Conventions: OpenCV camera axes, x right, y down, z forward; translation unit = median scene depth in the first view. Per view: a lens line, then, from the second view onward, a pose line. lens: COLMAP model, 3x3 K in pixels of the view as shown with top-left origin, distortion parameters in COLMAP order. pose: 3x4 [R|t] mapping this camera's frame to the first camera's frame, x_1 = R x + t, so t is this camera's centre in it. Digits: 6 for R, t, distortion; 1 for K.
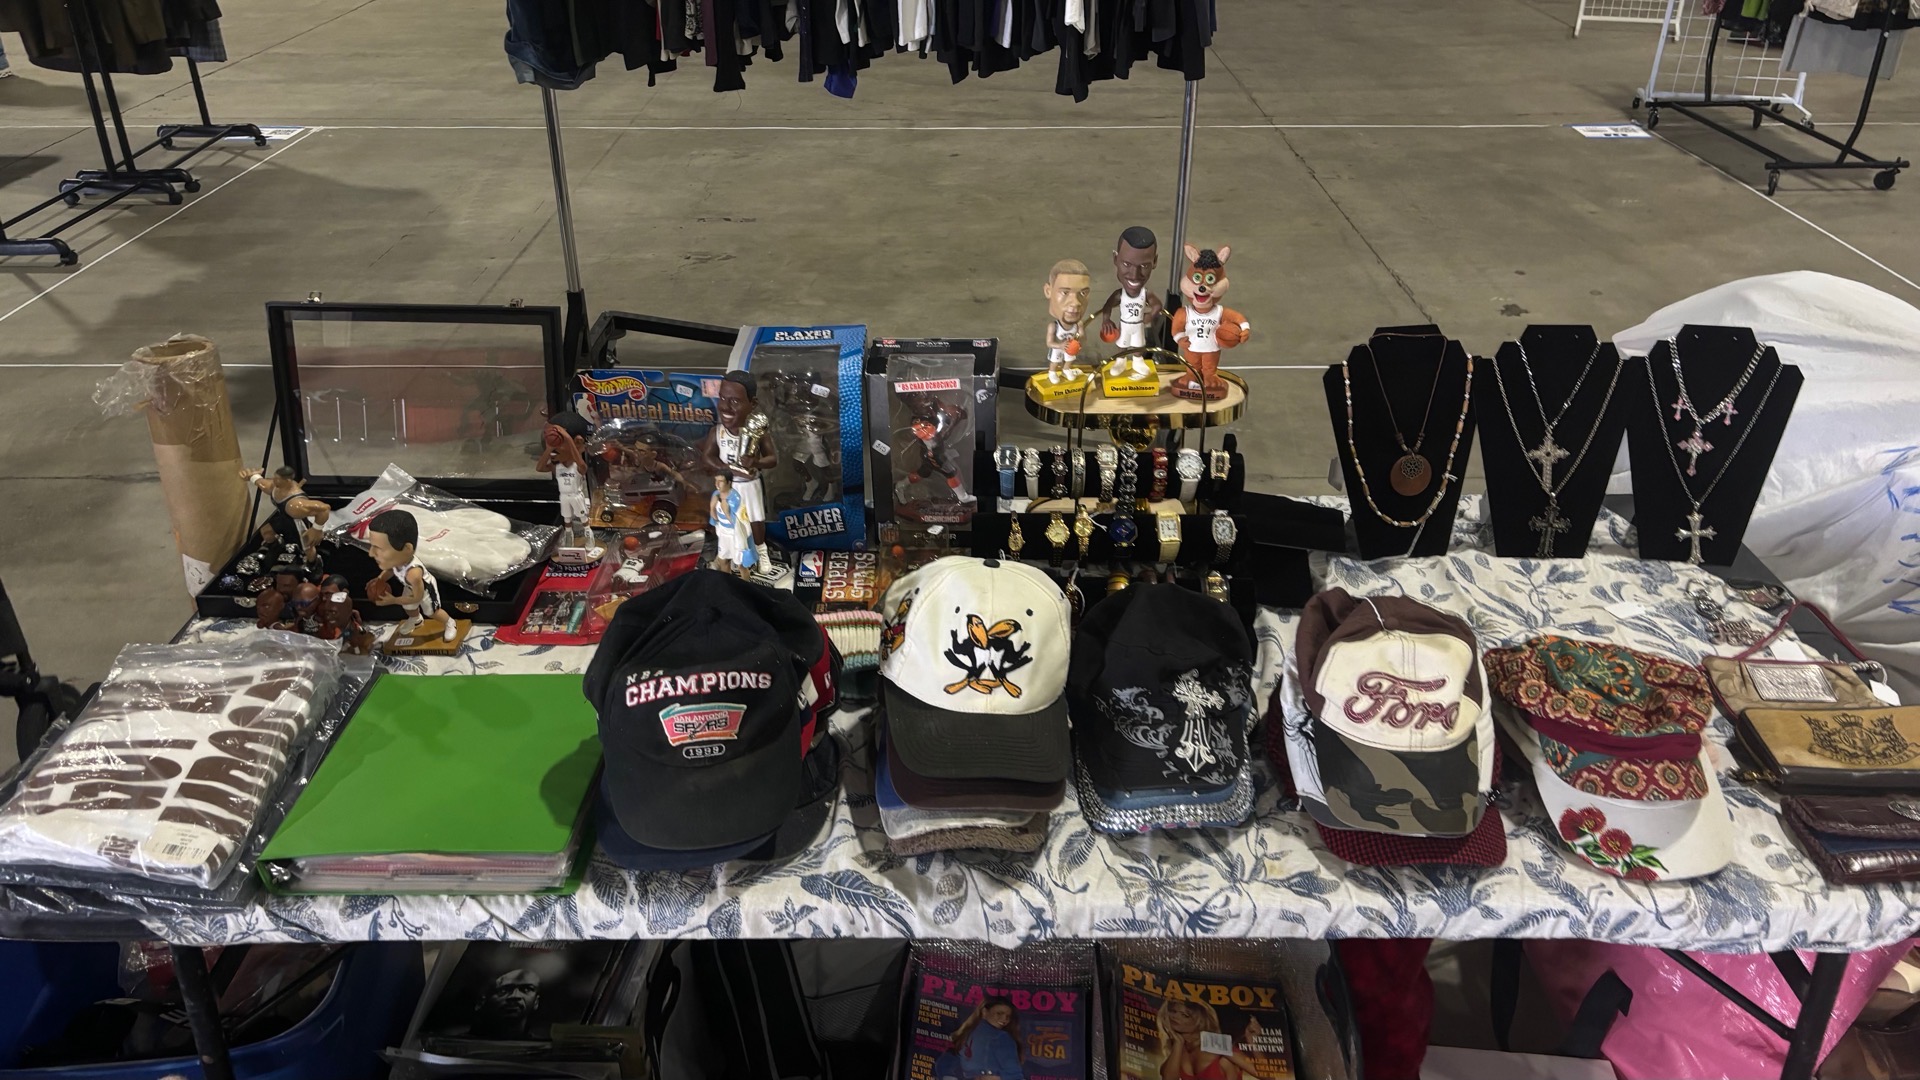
lens RADIAL K [[1526.0, 0, 961.9], [0, 1526.0, 541.8], [0, 0, 1]] dist [-0.029159, -0.001043]
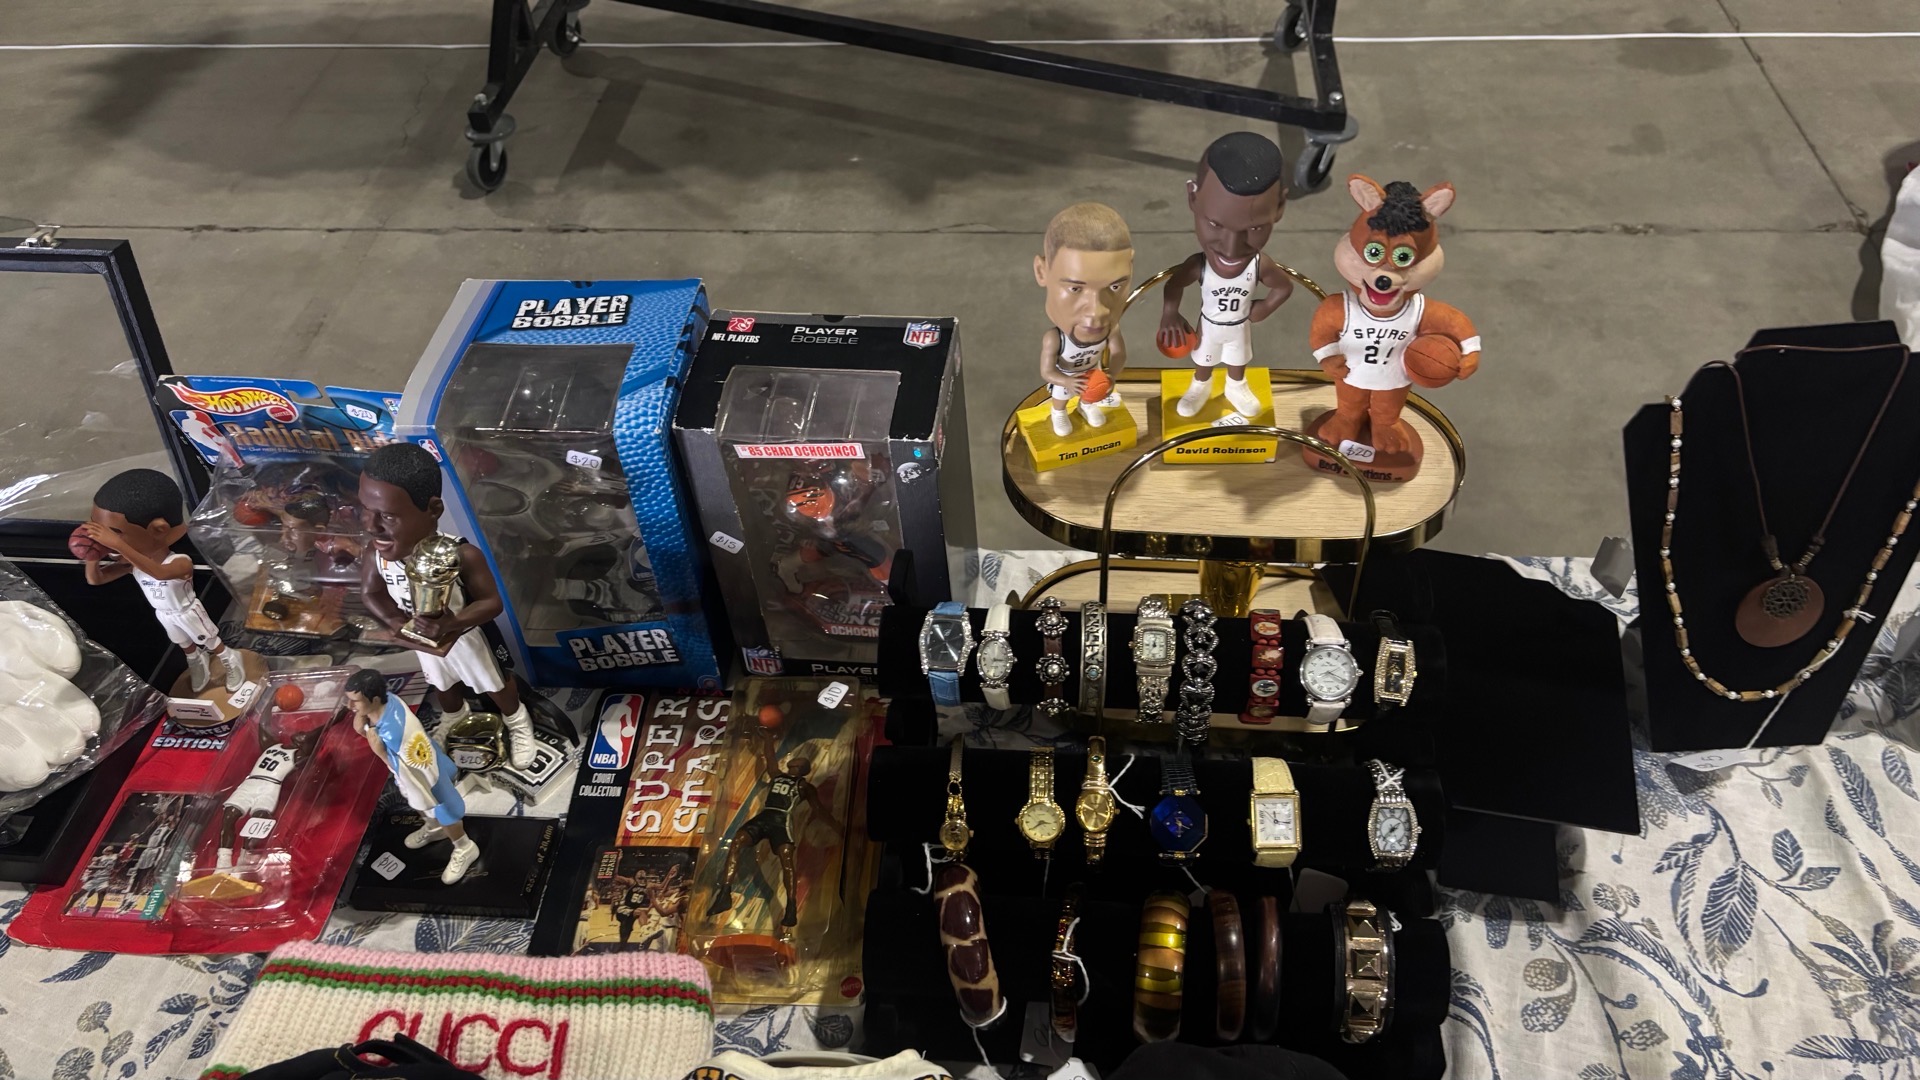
lens RADIAL K [[1526.0, 0, 957.0], [0, 1526.0, 536.6], [0, 0, 1]] dist [-0.029159, -0.001043]
pose [[0.996196, 0.021300, -0.084493, 0.070116], [0.002965, 0.960814, 0.277177, -0.210572], [0.087086, -0.276373, 0.957097, 0.523484]]
